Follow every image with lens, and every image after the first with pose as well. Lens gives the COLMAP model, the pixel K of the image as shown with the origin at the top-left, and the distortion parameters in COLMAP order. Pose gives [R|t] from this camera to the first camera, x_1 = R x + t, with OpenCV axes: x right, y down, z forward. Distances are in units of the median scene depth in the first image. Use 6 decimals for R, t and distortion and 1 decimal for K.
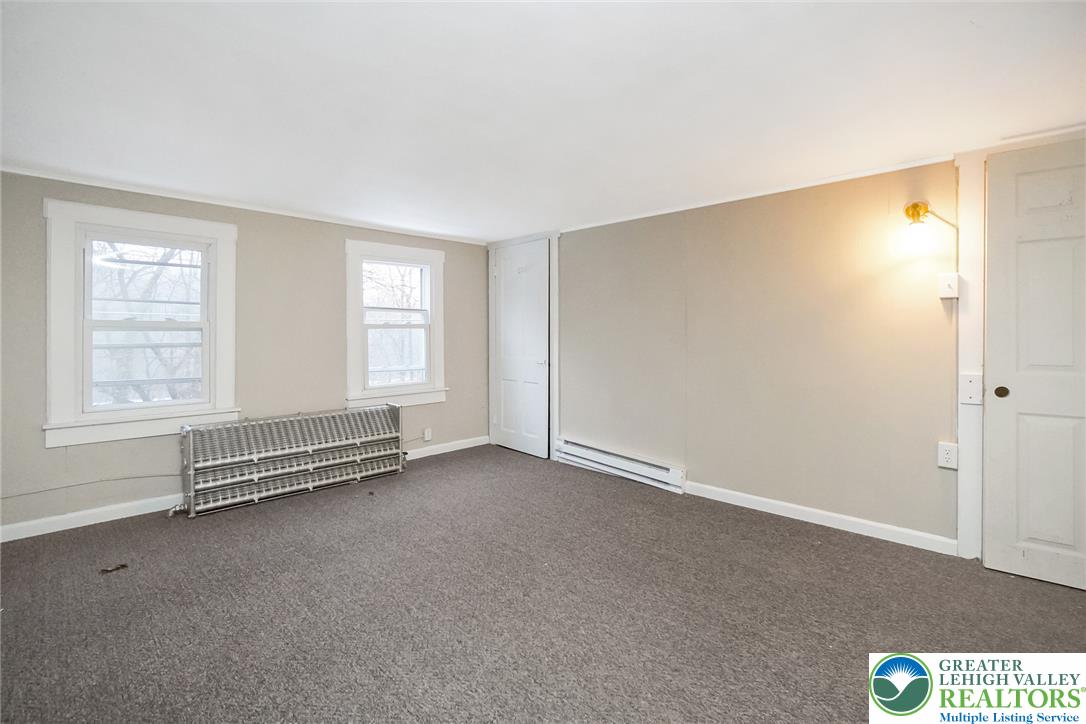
lens RADIAL K [[496.8, 0, 530.4], [0, 496.8, 329.5], [0, 0, 1]] dist [-0.001645, -0.000236]
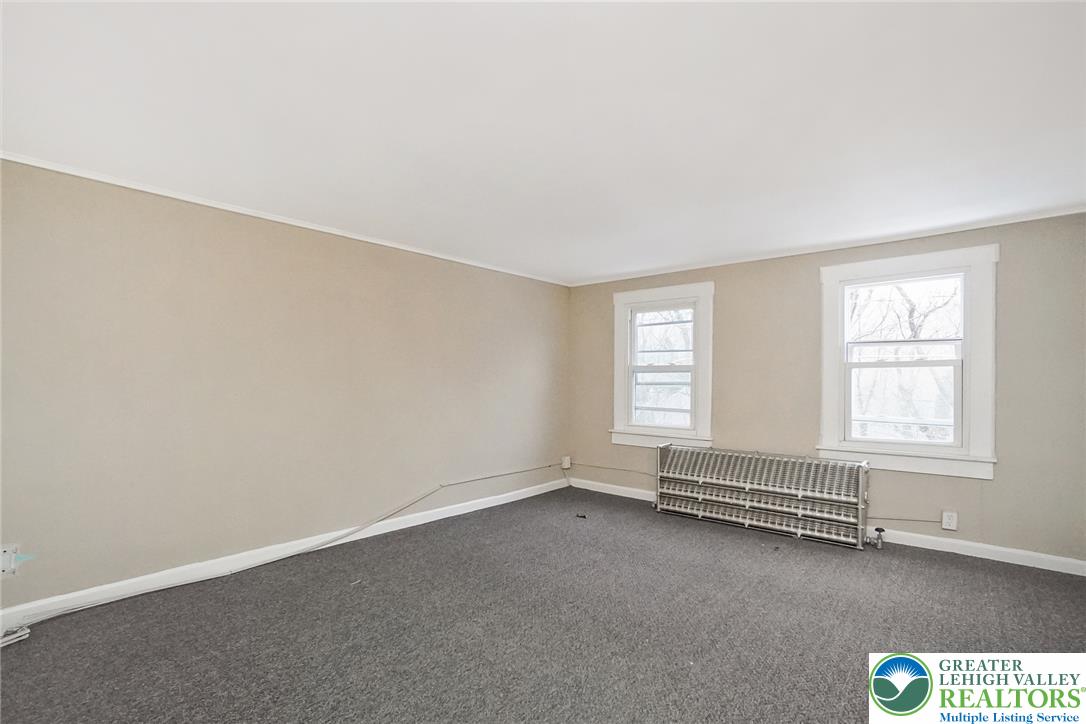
lens RADIAL K [[496.8, 0, 556.6], [0, 496.8, 390.9], [0, 0, 1]] dist [-0.001645, -0.000236]
pose [[0.125141, 0.033333, -0.991579, 0.468016], [0.012093, 0.999310, 0.035119, 0.001331], [0.992065, -0.016386, 0.124651, 0.436521]]
